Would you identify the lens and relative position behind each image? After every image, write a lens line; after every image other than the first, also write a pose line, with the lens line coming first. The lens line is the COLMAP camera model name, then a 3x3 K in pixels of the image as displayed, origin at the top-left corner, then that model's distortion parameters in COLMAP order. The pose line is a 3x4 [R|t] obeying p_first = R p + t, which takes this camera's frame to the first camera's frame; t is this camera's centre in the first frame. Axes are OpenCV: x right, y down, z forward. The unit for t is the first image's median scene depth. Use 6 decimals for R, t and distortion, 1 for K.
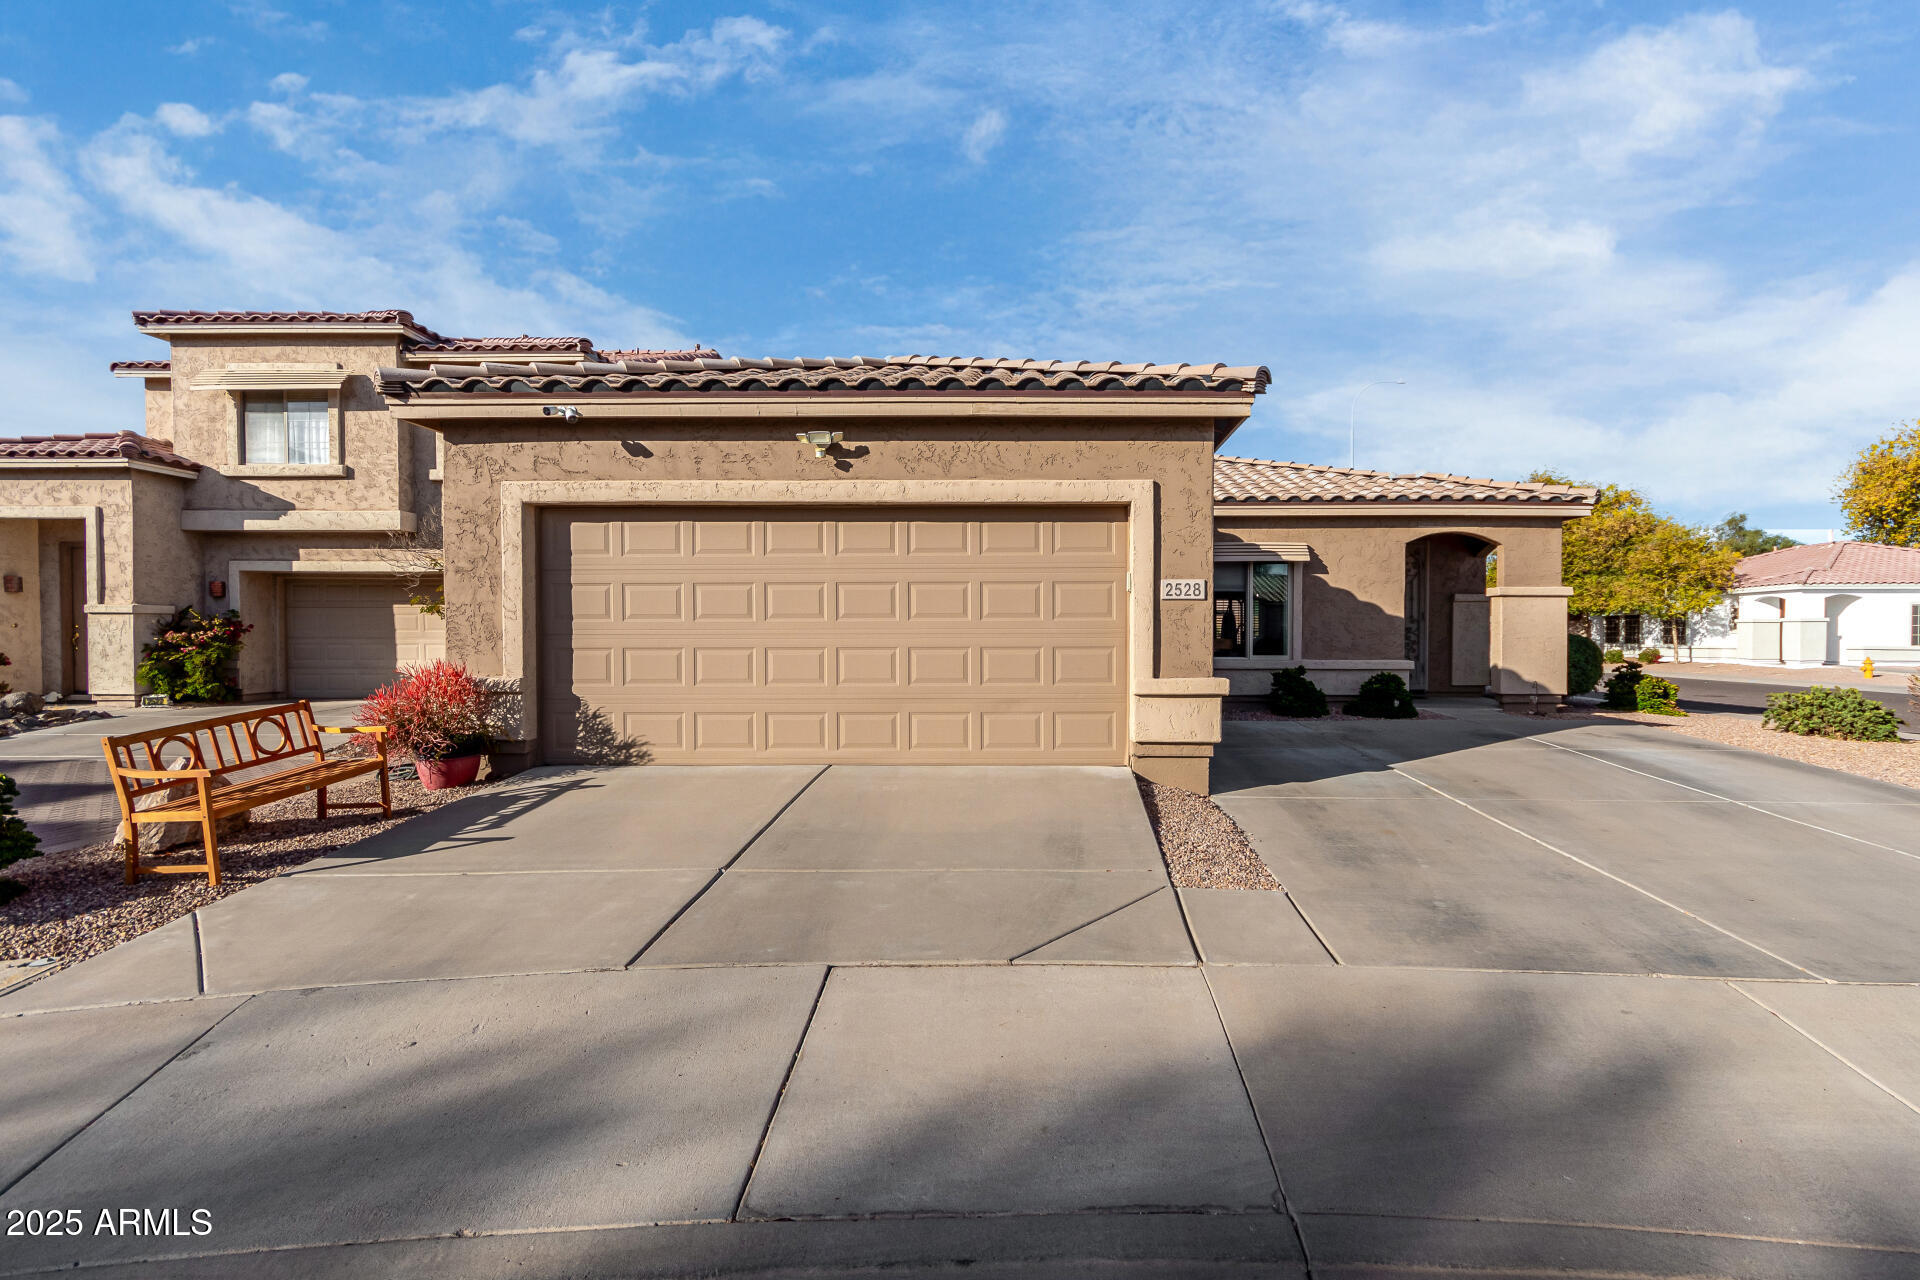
lens RADIAL K [[906.1, 0, 966.5], [0, 906.1, 645.0], [0, 0, 1]] dist [0.004022, 0.000090]
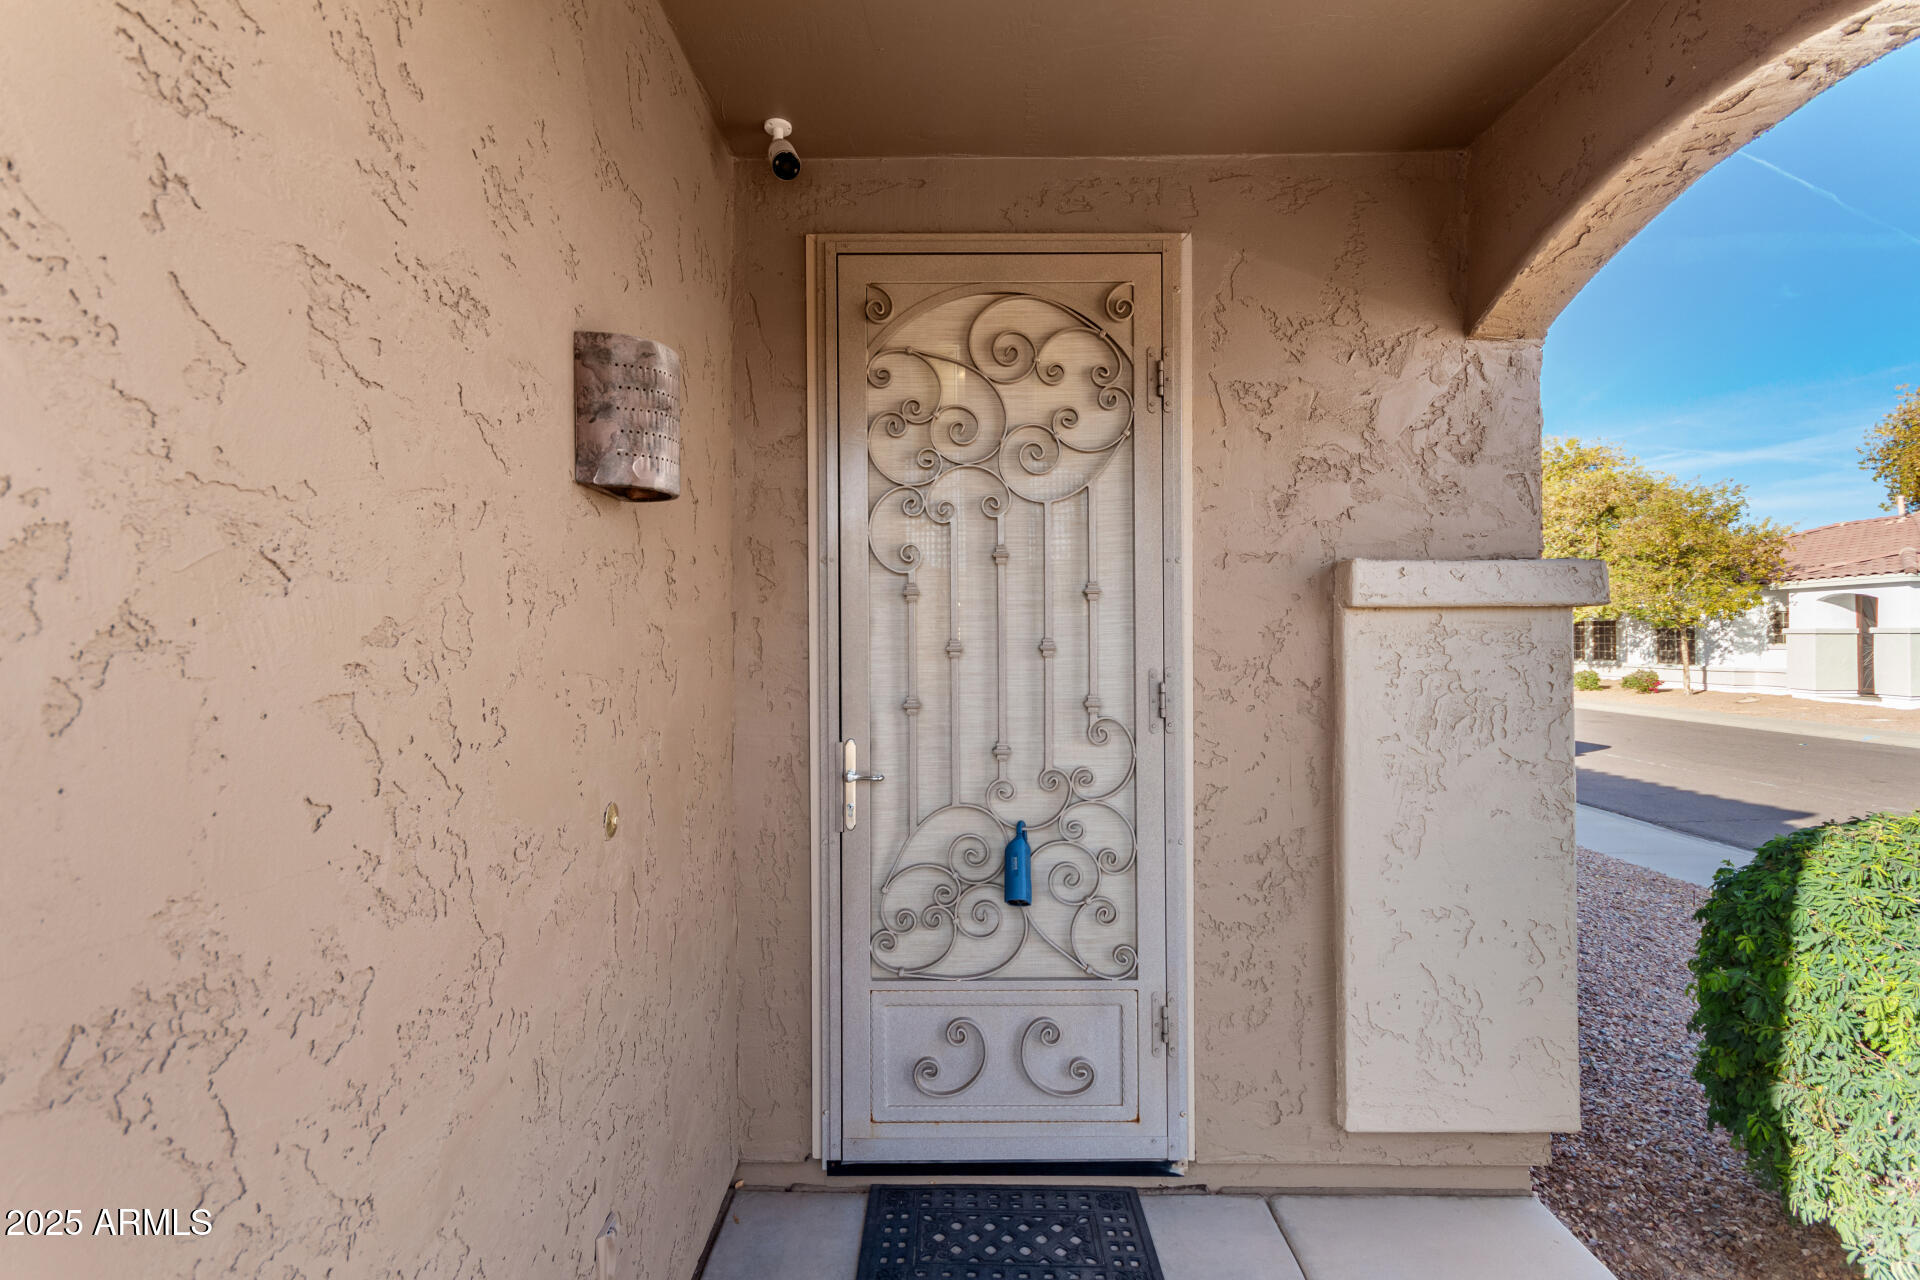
lens RADIAL K [[899.3, 0, 968.6], [0, 899.3, 626.8], [0, 0, 1]] dist [0.005185, 0.000581]
pose [[0.997460, 0.000196, 0.071233, 0.203440], [0.000943, 0.999872, -0.015948, -0.018851], [-0.071228, 0.015974, 0.997332, 0.374150]]
